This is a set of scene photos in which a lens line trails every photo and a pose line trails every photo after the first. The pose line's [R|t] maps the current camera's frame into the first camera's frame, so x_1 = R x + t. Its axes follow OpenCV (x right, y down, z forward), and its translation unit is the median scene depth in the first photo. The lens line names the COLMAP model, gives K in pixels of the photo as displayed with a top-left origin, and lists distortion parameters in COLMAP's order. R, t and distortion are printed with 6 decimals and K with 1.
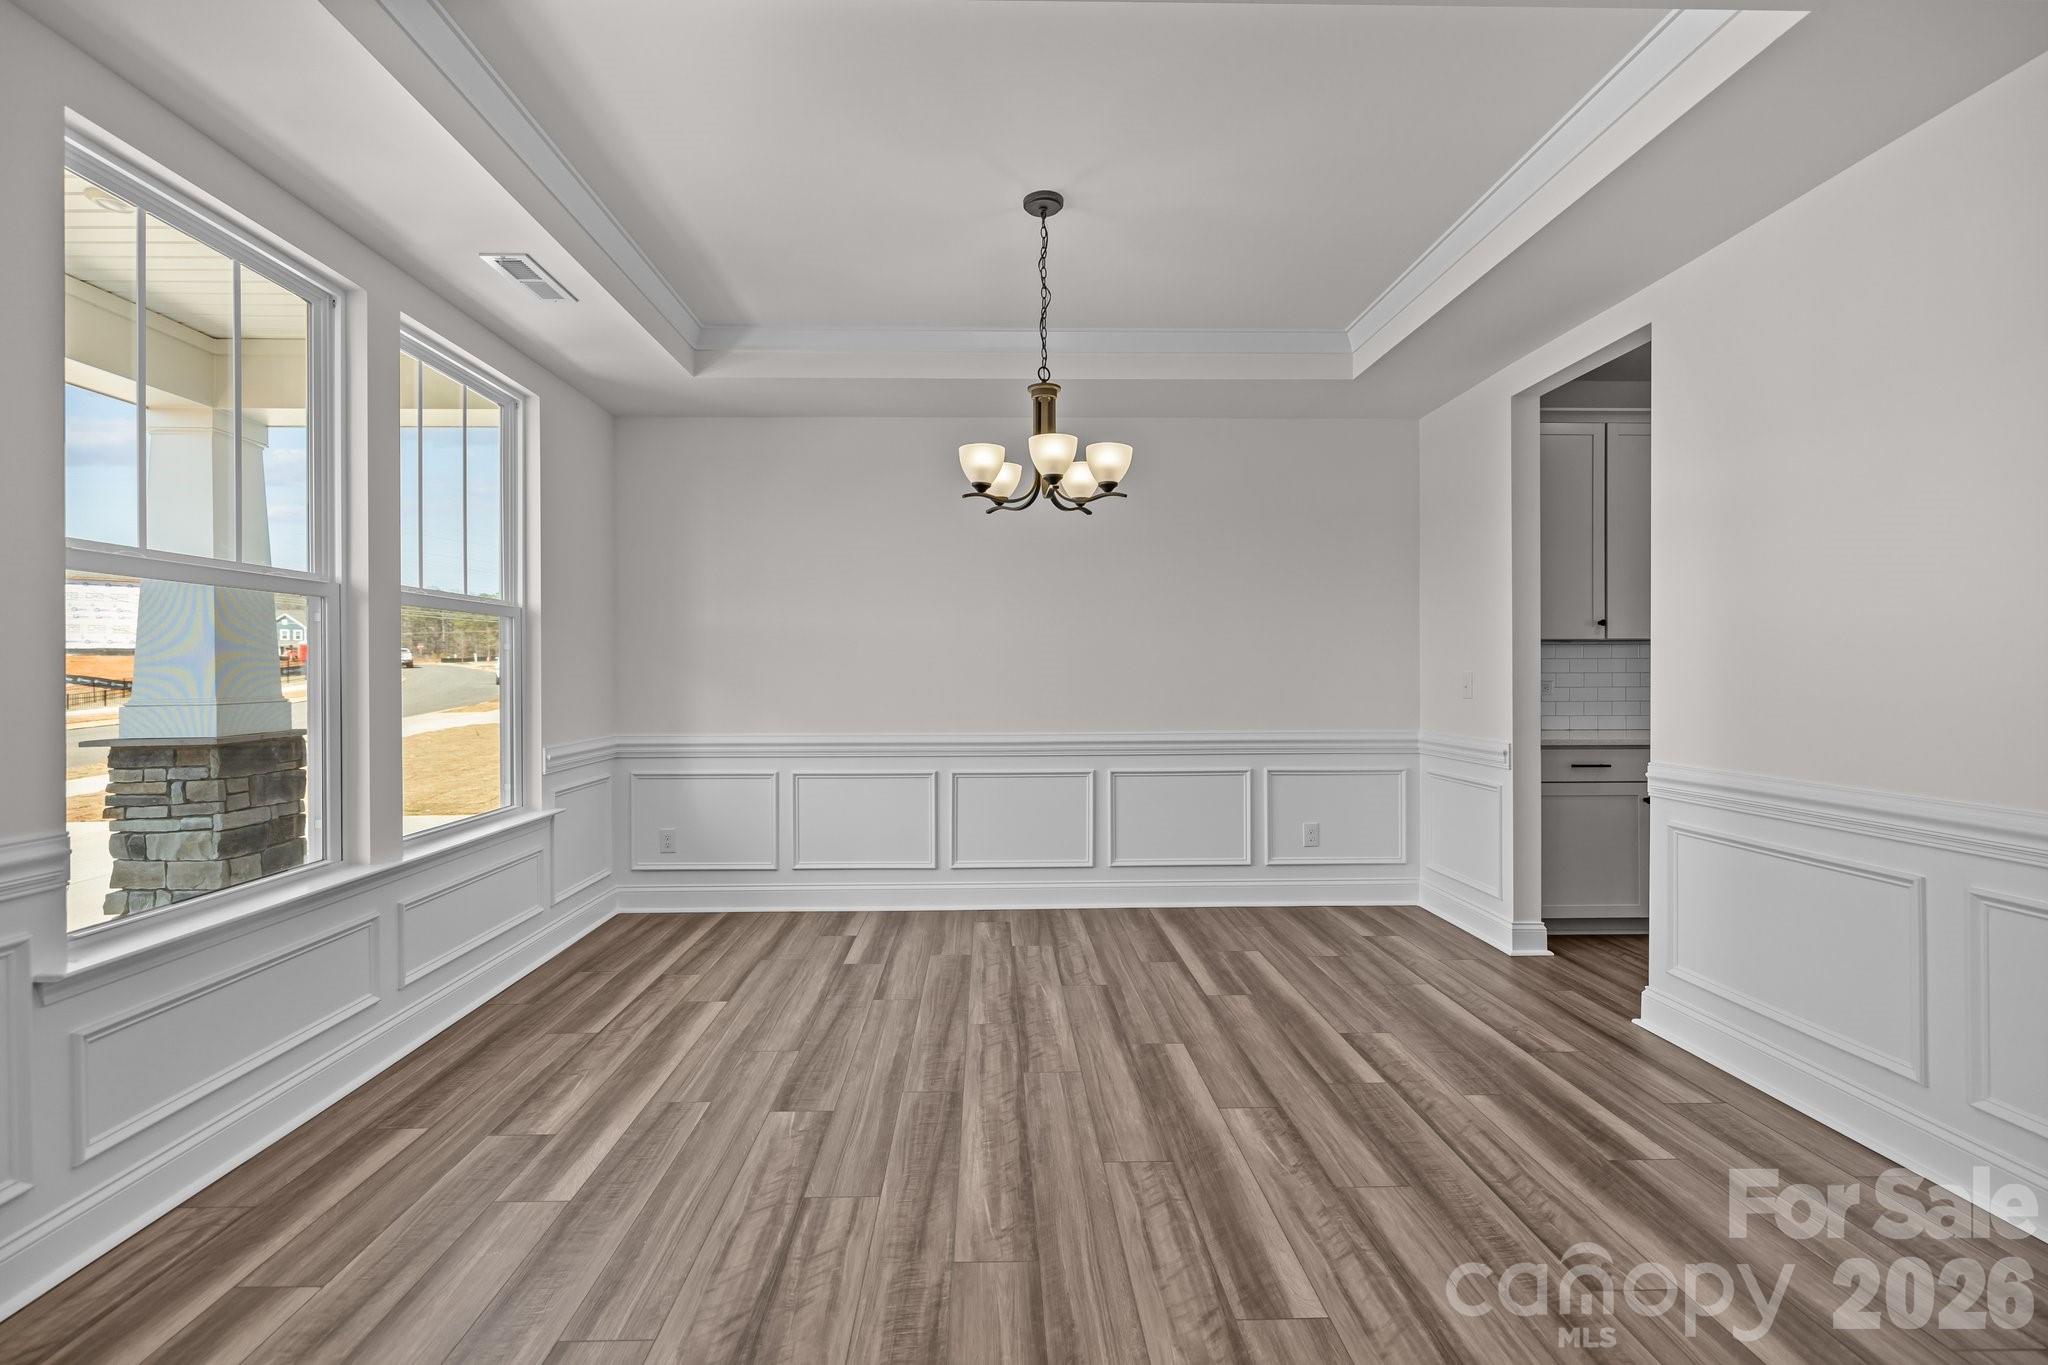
lens RADIAL K [[860.9, 0, 996.0], [0, 860.9, 665.9], [0, 0, 1]] dist [0.008613, -0.005420]
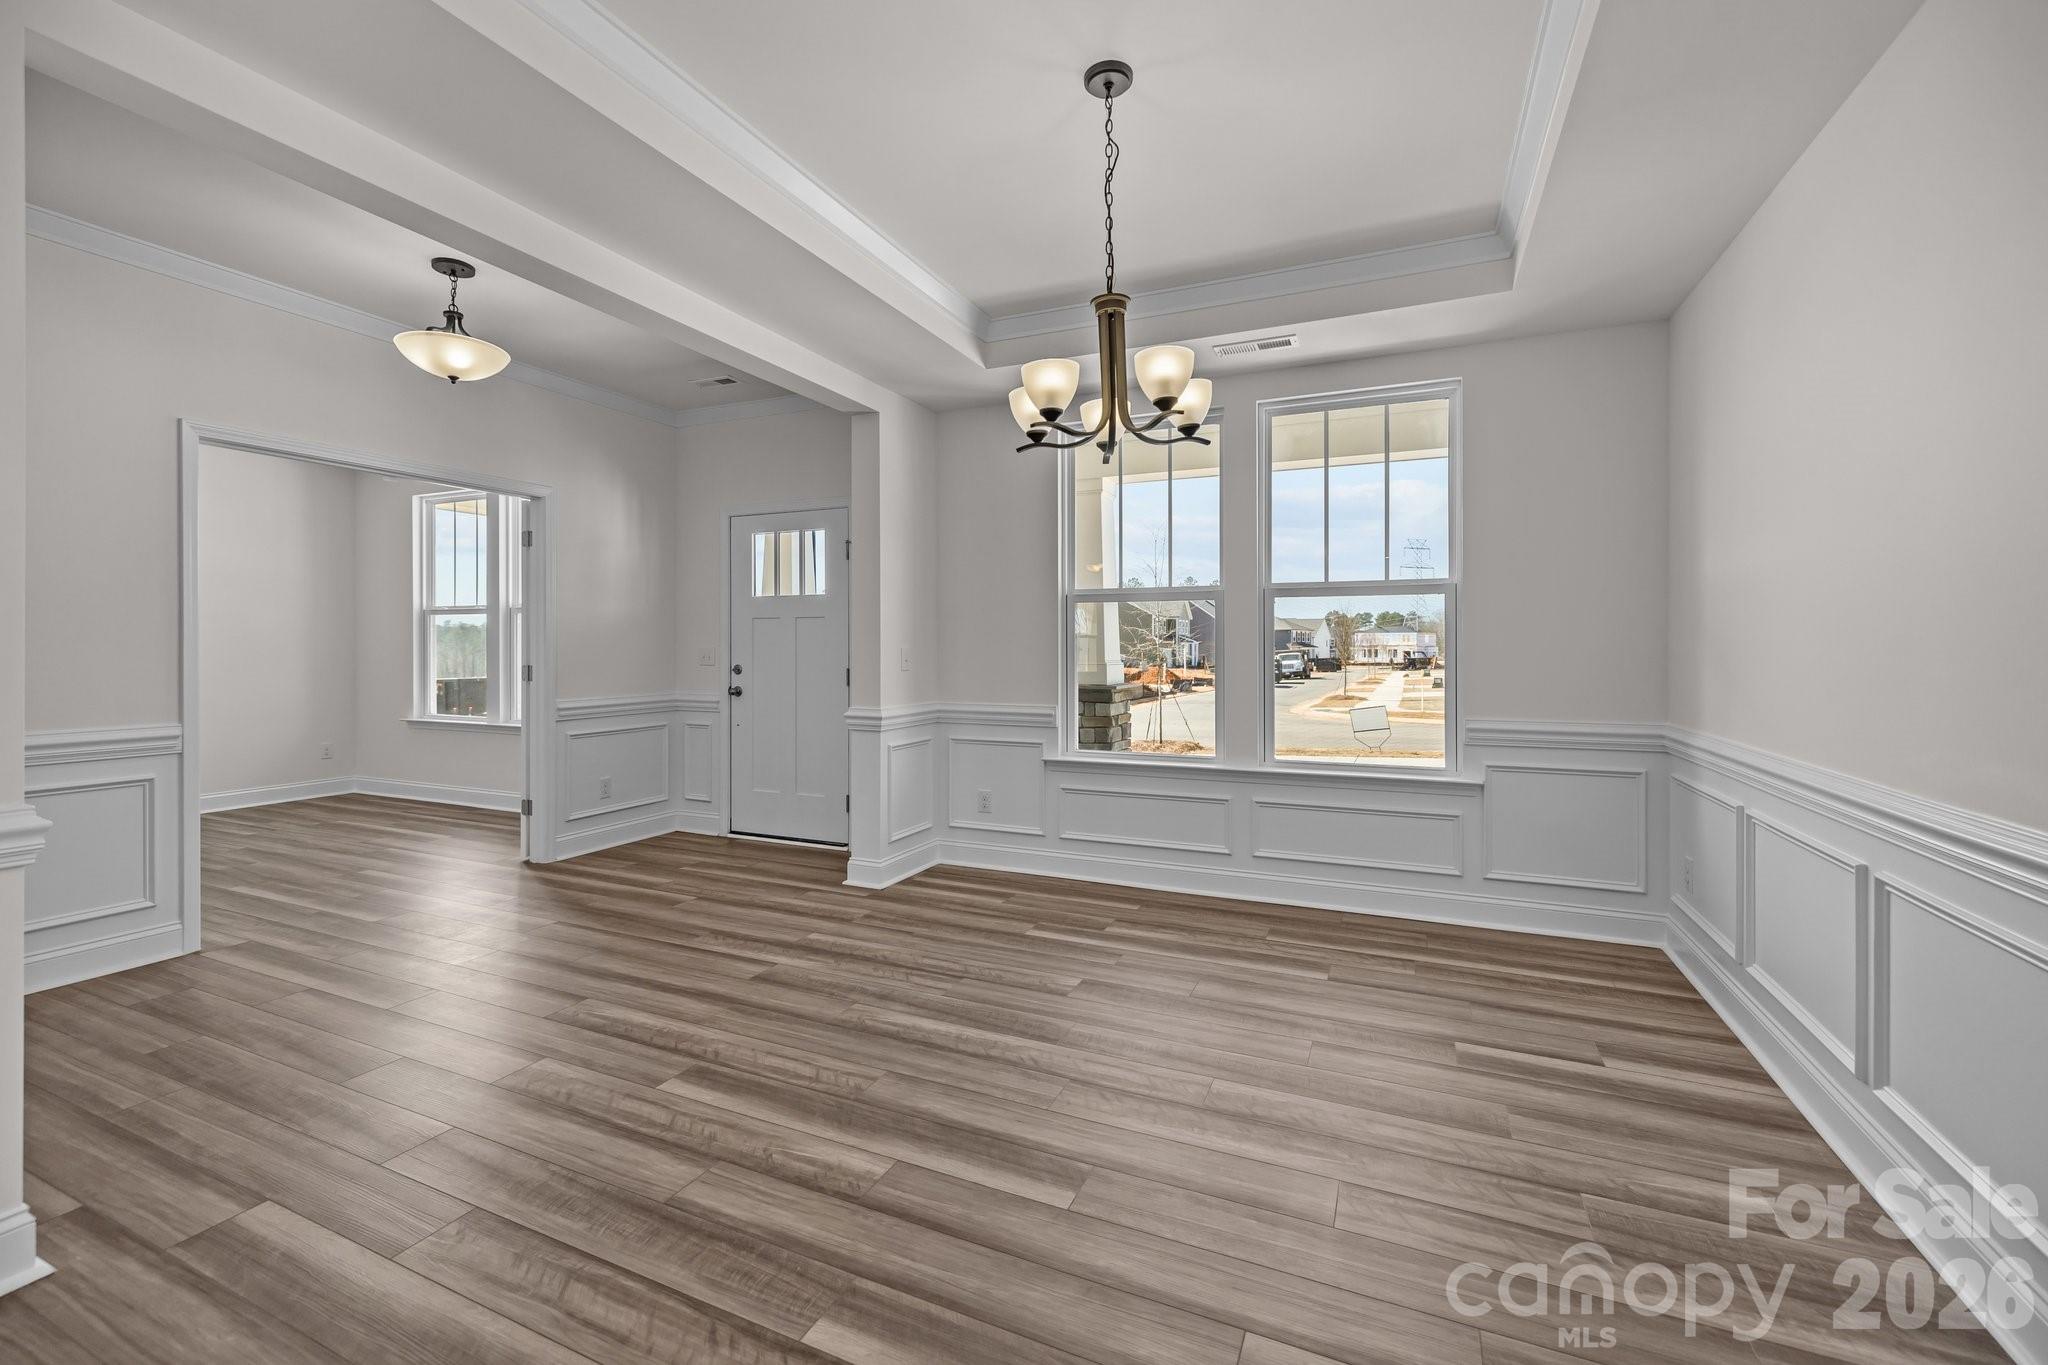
lens RADIAL K [[862.3, 0, 1018.4], [0, 862.3, 657.6], [0, 0, 1]] dist [-0.000380, -0.000082]
pose [[-0.419757, 0.014077, -0.907527, 0.944877], [0.009255, 0.999894, 0.011229, 0.008826], [0.907589, -0.003686, -0.419843, 1.425288]]
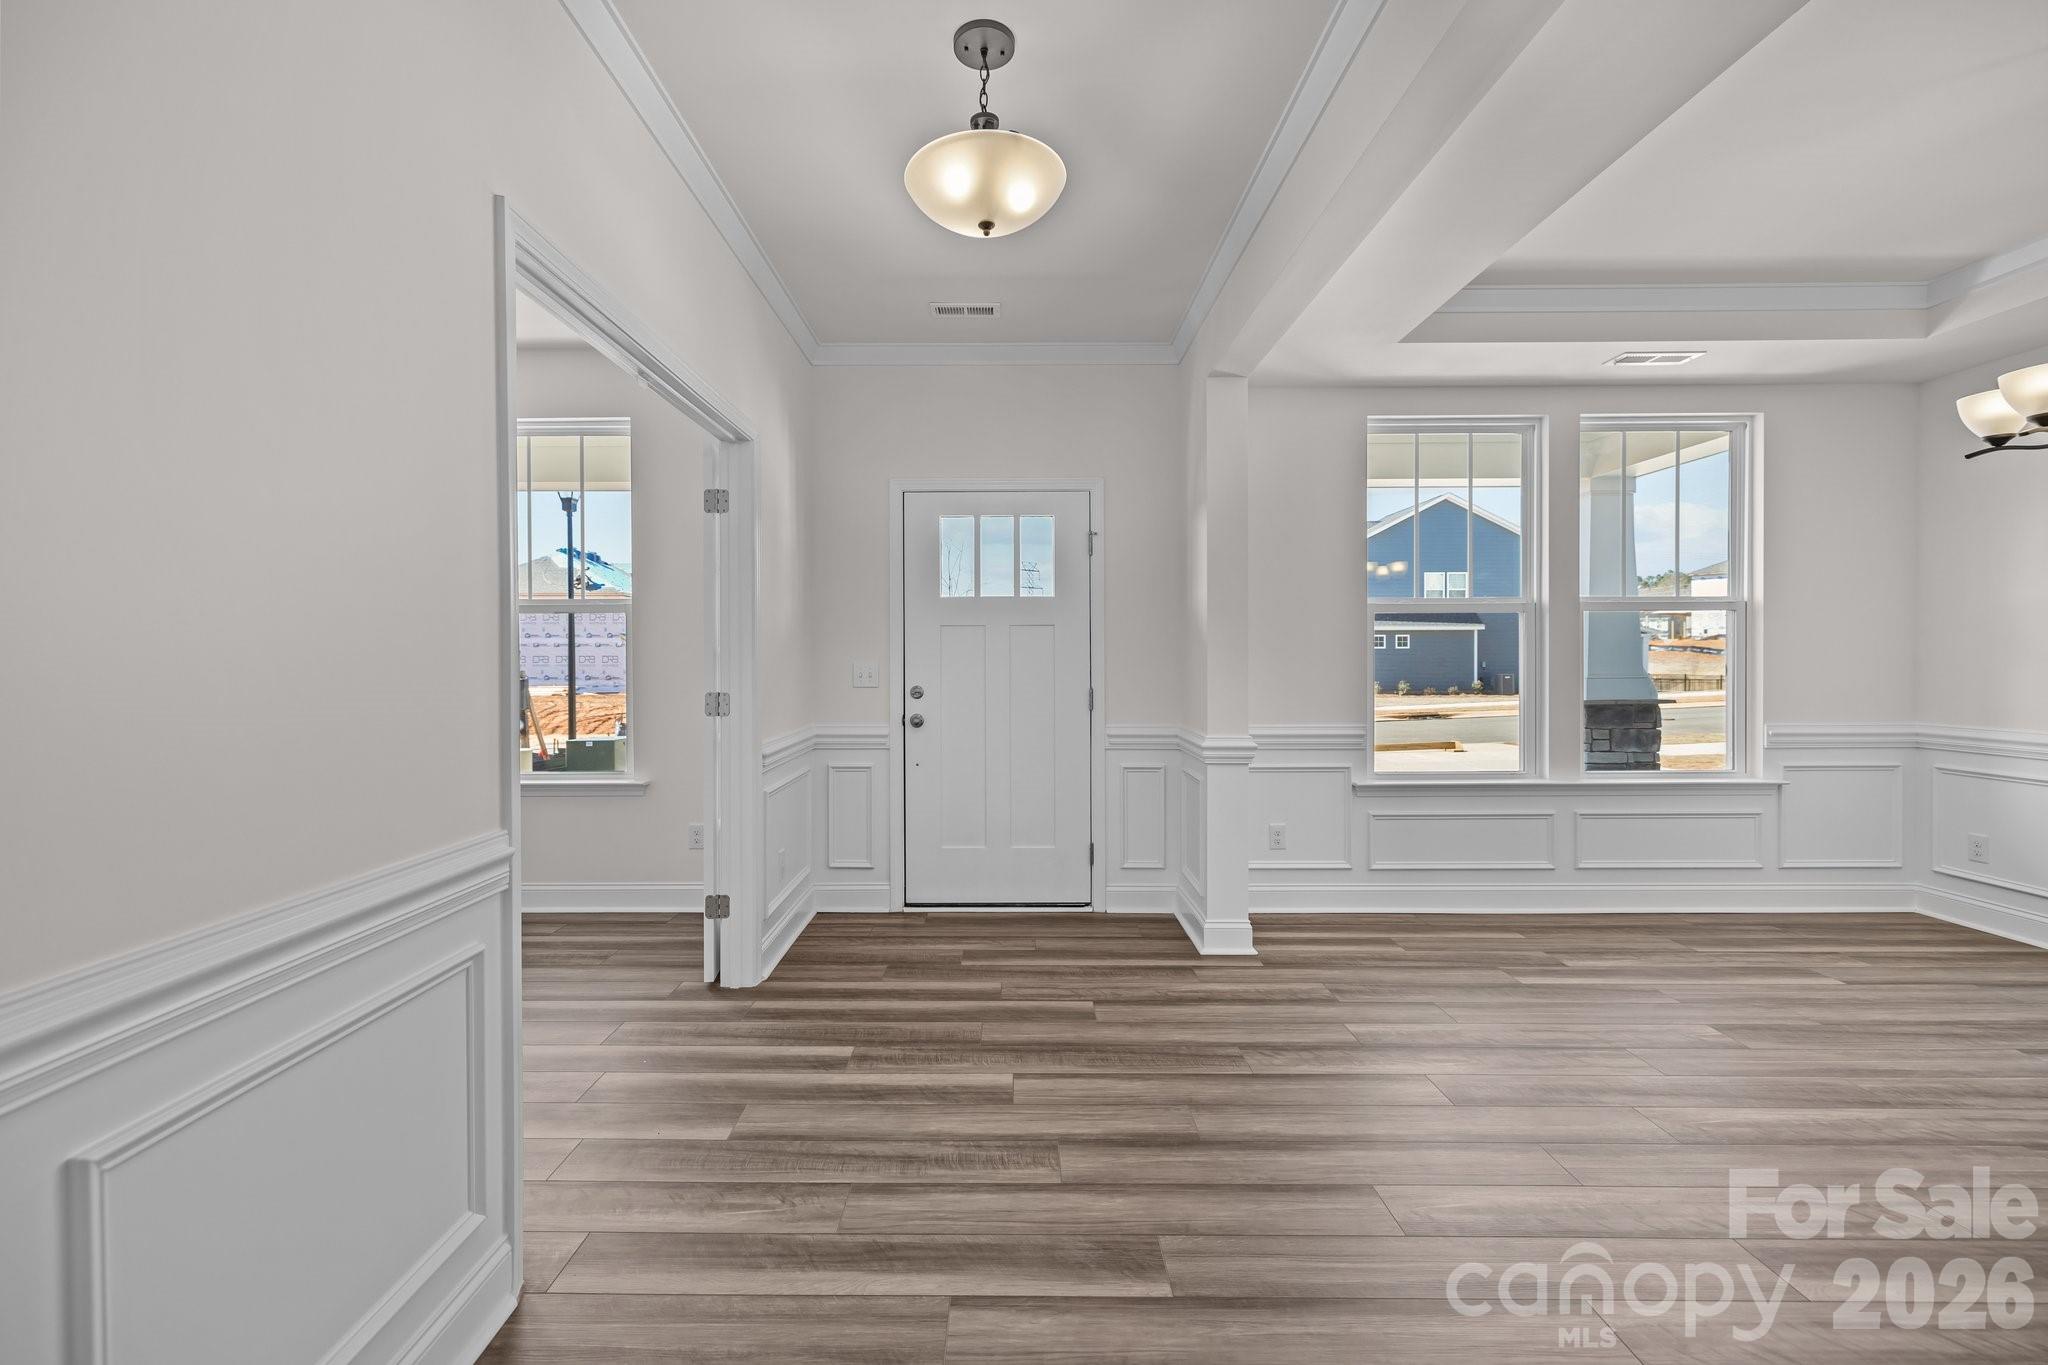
lens RADIAL K [[864.4, 0, 1020.4], [0, 864.4, 678.0], [0, 0, 1]] dist [0.014929, -0.000622]
pose [[-0.003458, 0.027593, -0.999613, 0.928374], [0.012841, 0.999538, 0.027546, -0.014934], [0.999912, -0.012741, -0.003810, 0.048024]]
